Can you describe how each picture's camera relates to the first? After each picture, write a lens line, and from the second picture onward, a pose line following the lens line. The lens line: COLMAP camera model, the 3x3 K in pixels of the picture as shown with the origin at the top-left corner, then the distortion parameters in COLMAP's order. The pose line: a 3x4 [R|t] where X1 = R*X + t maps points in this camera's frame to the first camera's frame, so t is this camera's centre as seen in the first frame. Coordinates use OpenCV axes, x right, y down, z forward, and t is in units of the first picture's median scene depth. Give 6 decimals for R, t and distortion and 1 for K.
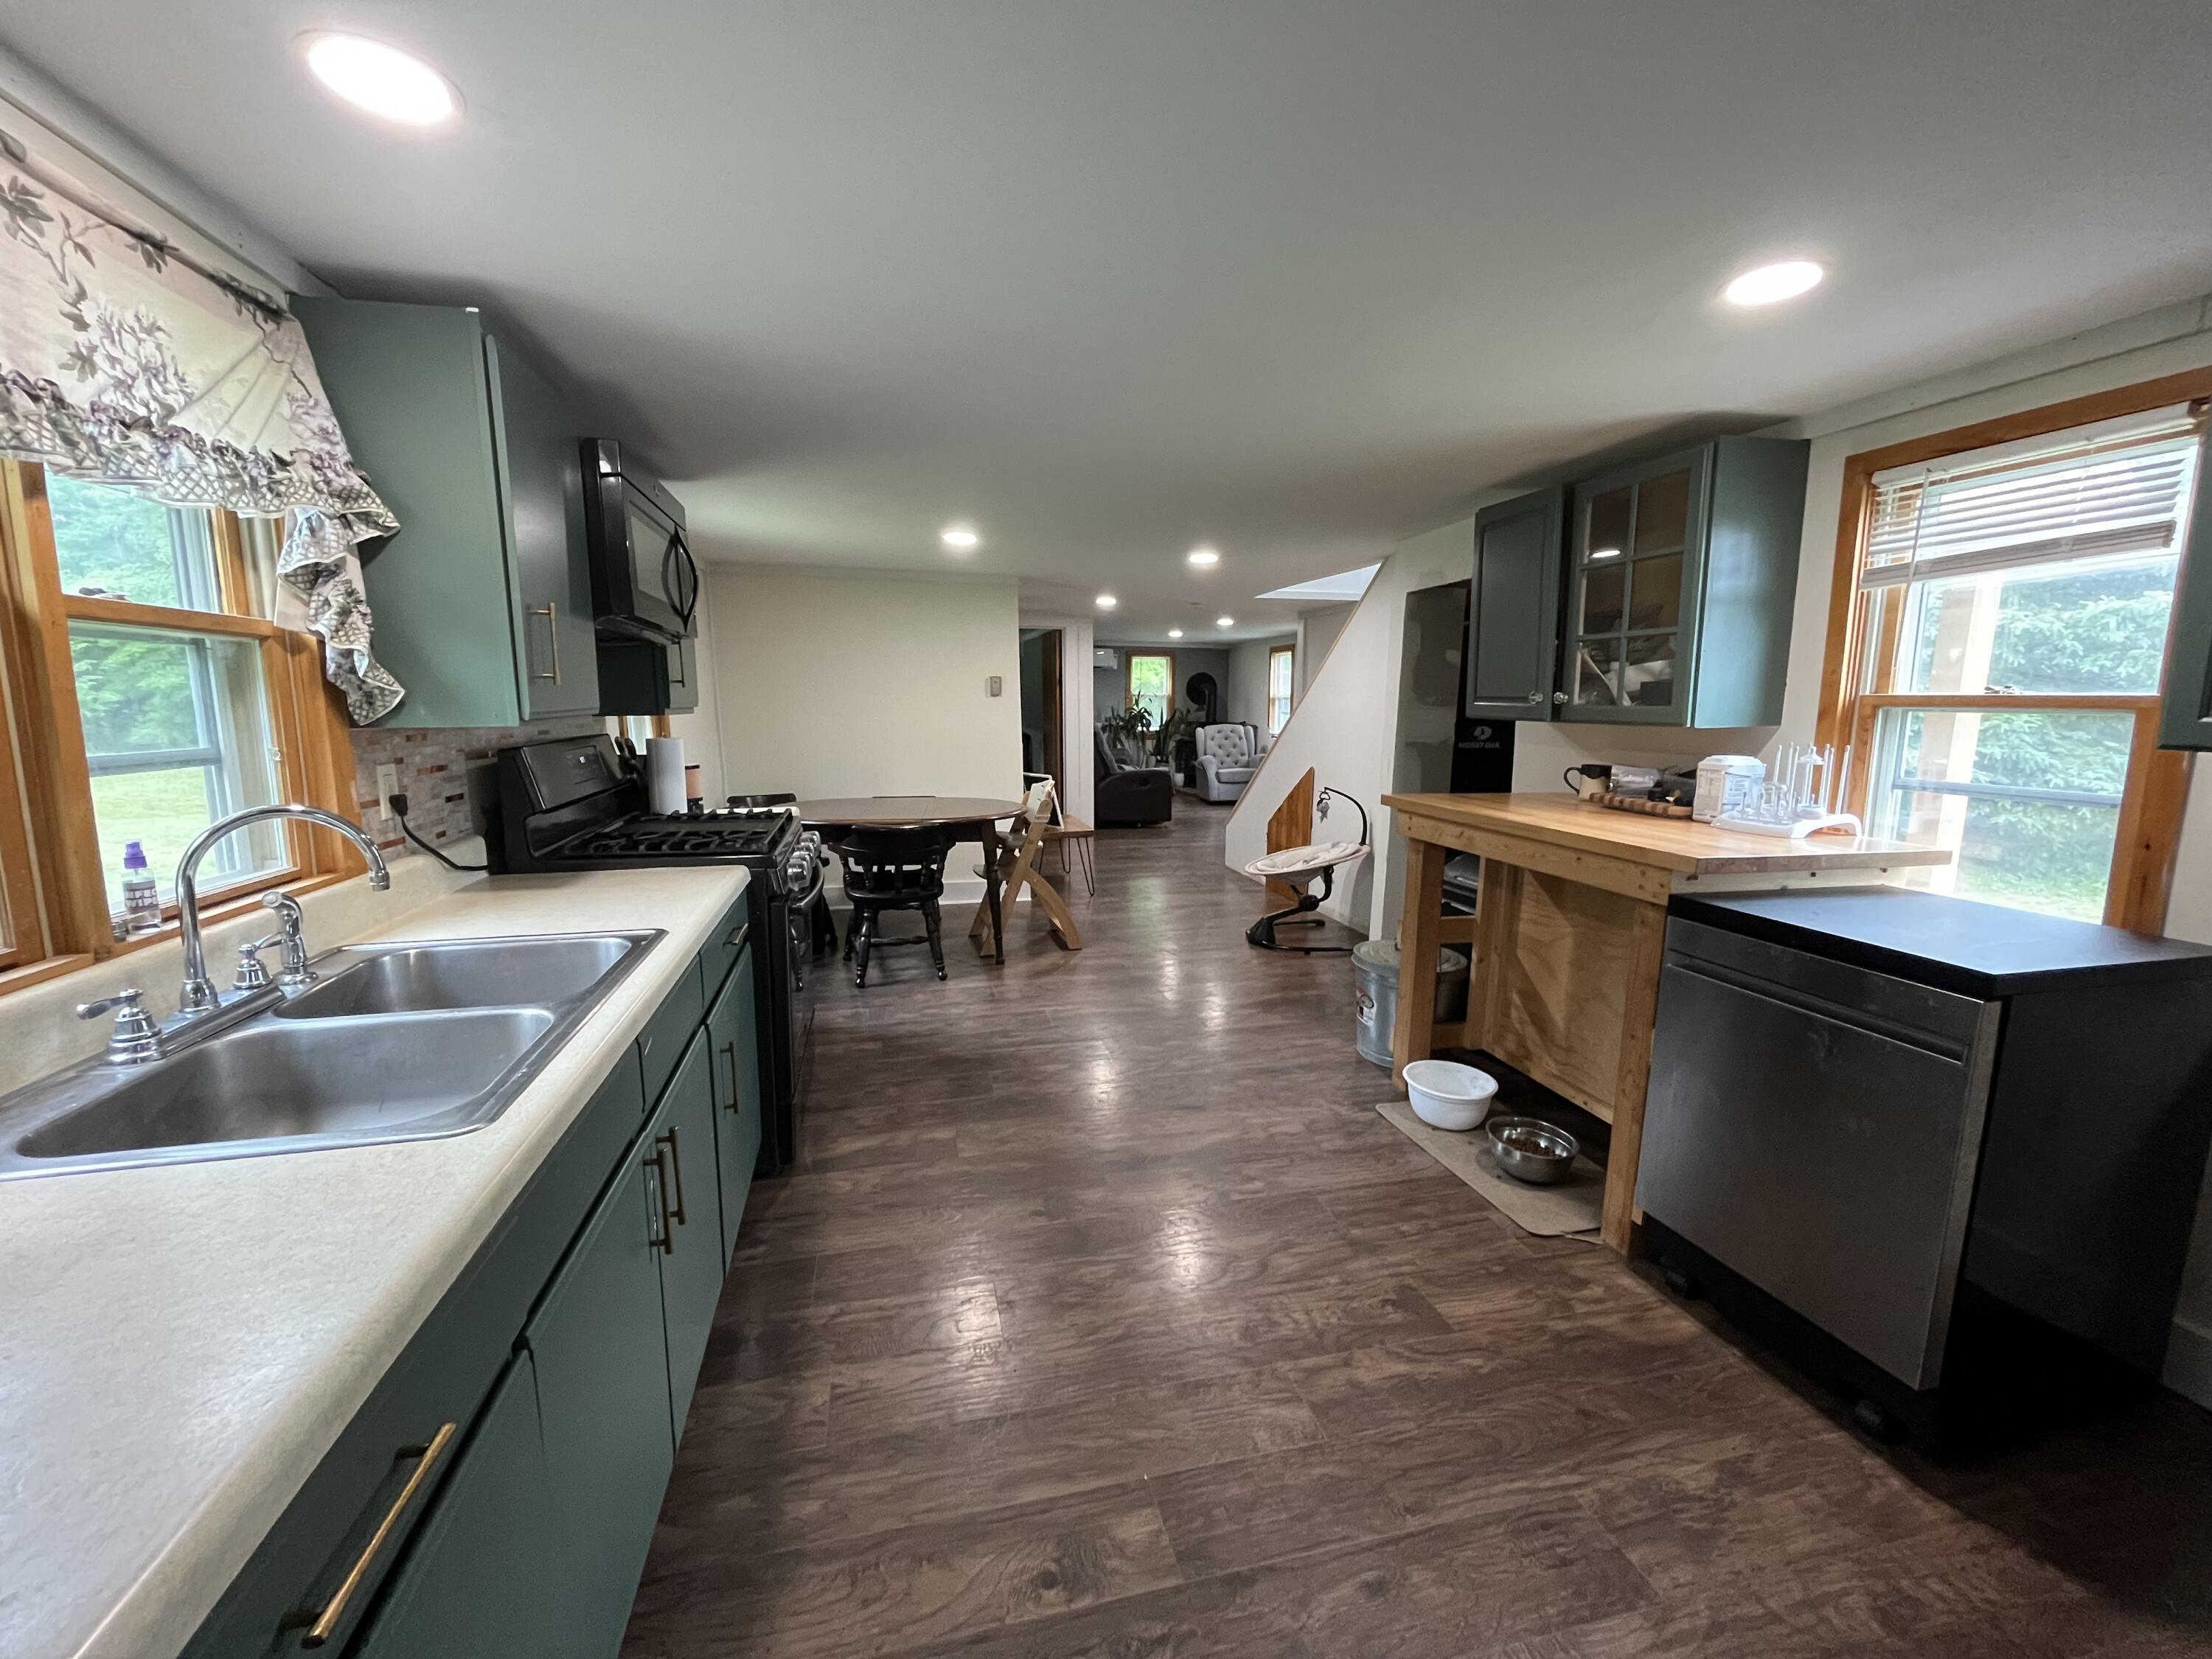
lens RADIAL K [[894.6, 0, 1106.0], [0, 894.6, 829.5], [0, 0, 1]] dist [-0.001936, -0.000157]
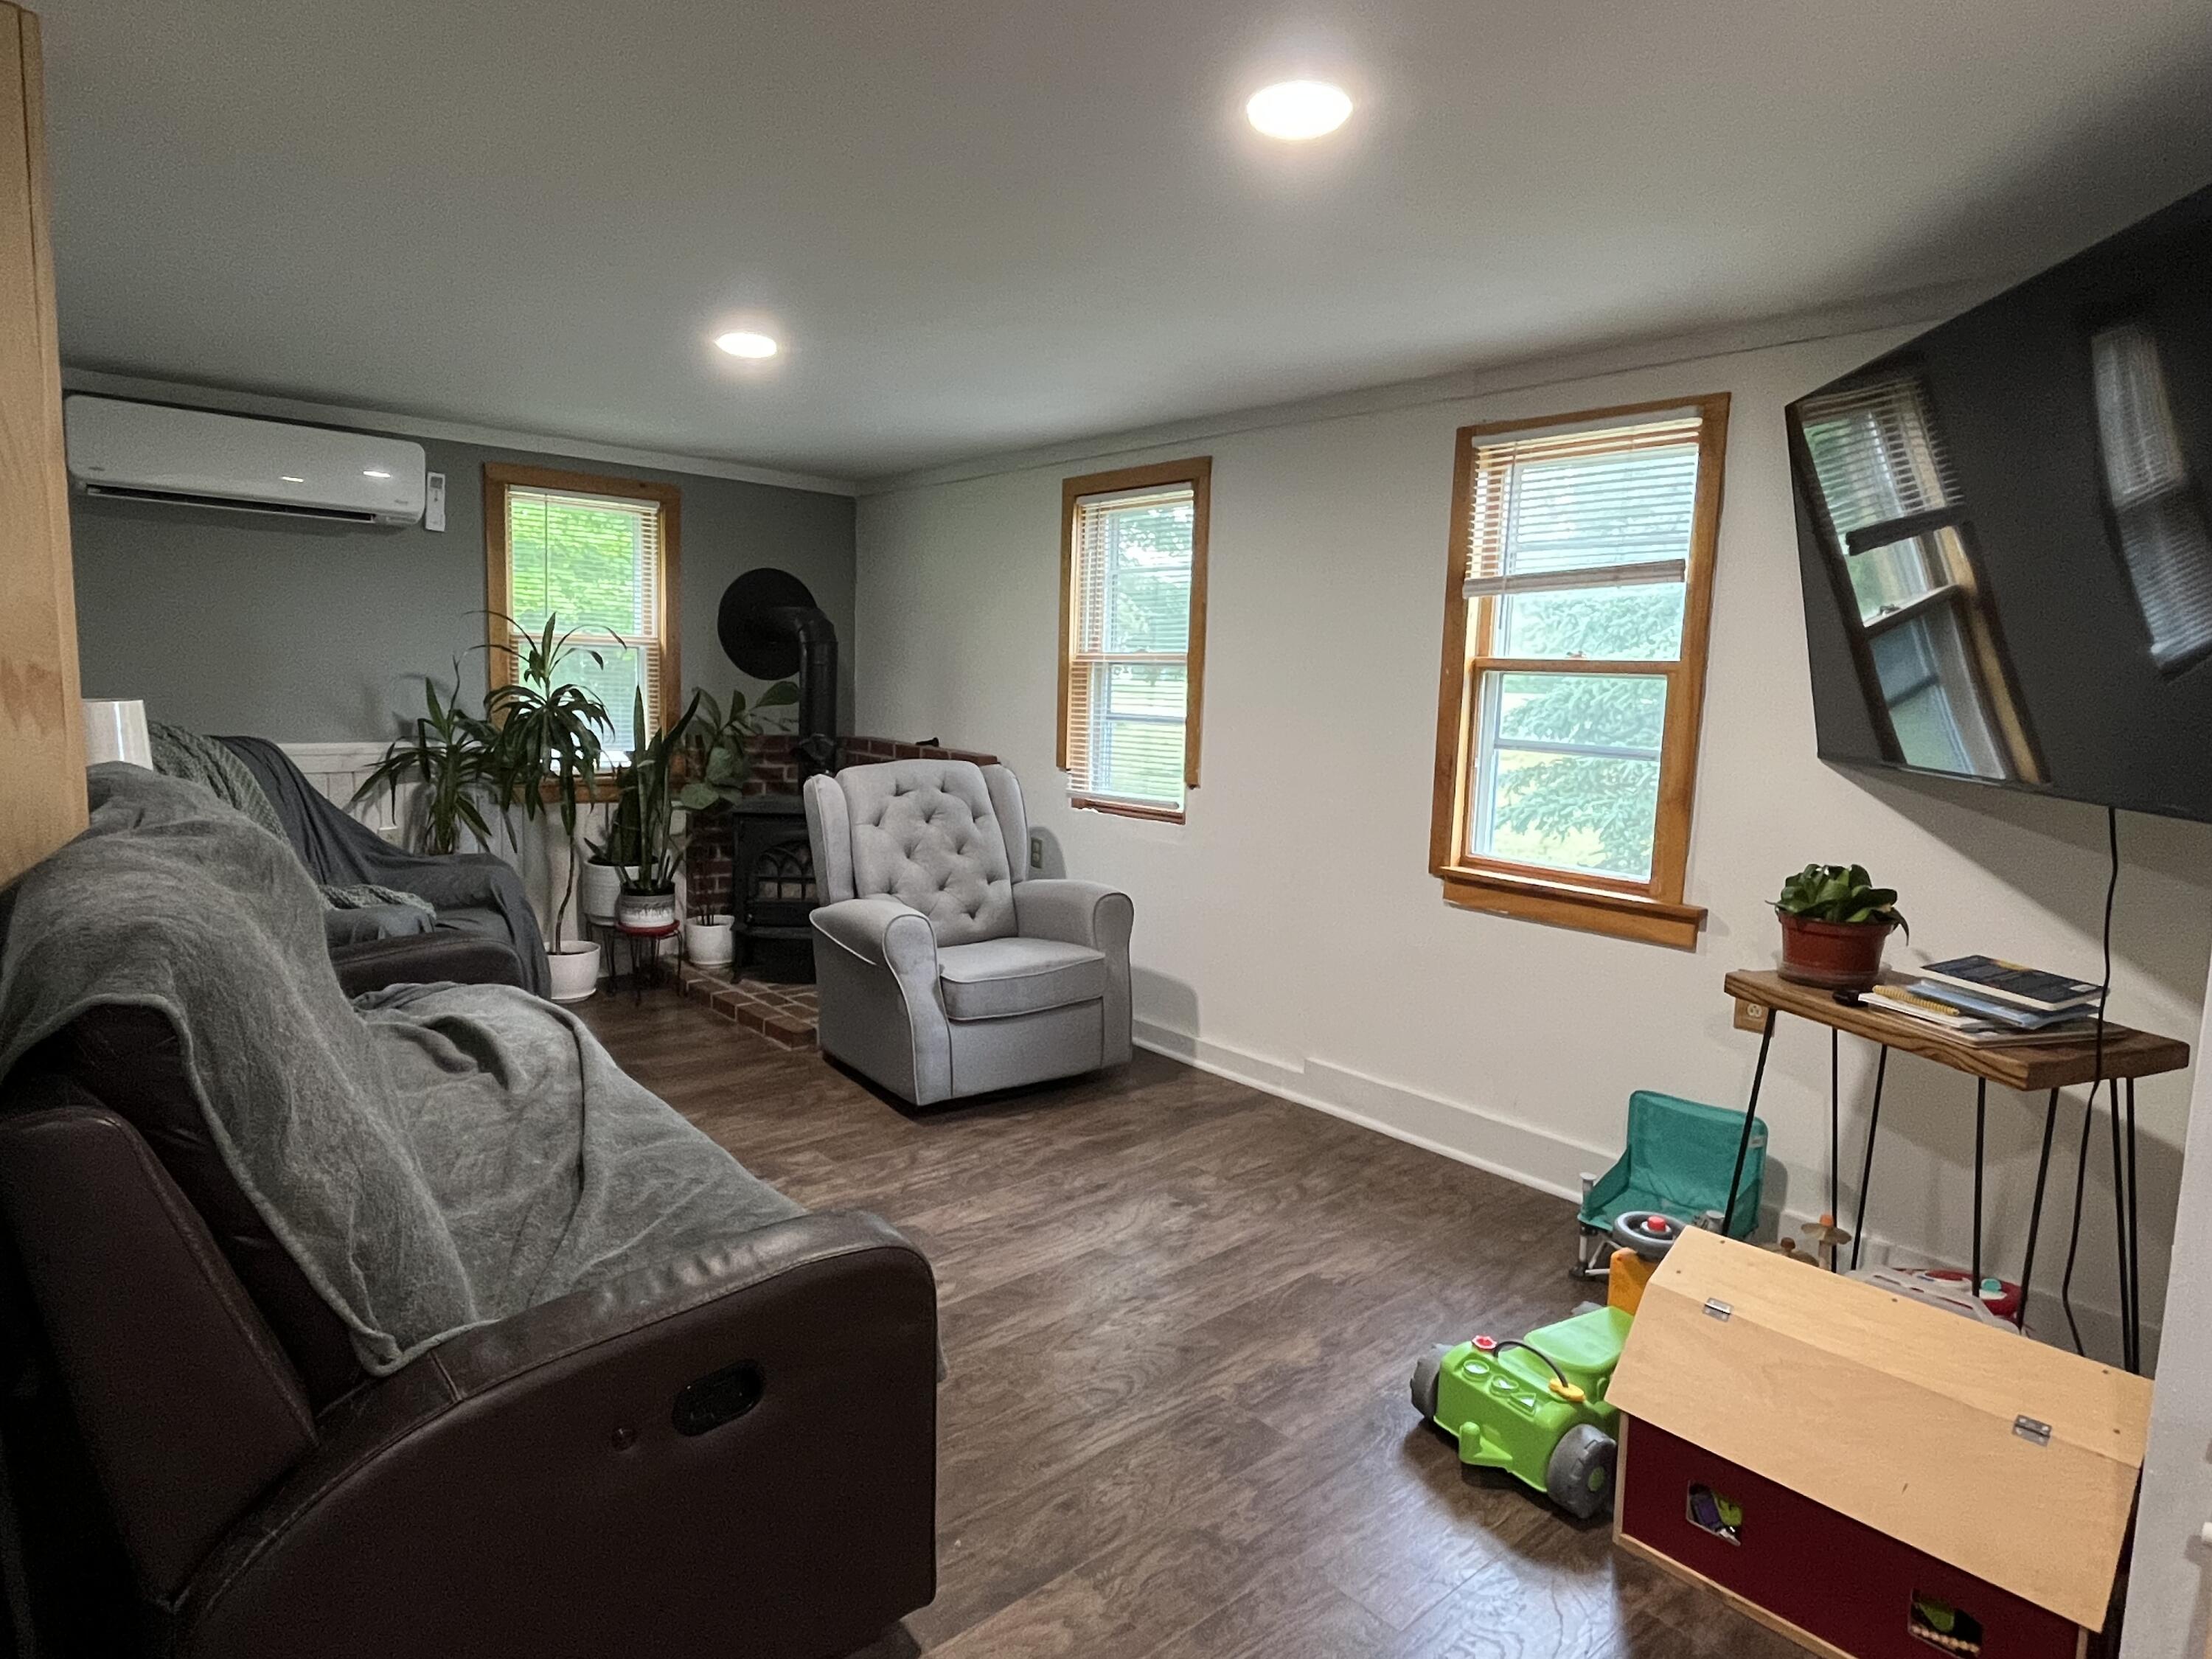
lens RADIAL K [[1205.3, 0, 1106.0], [0, 1205.3, 829.5], [0, 0, 1]] dist [0.000391, 0.000055]
pose [[0.884908, -0.024497, 0.465121, 0.016455], [0.035098, 0.999284, -0.014144, -0.082681], [-0.464442, 0.028841, 0.885134, 0.608791]]
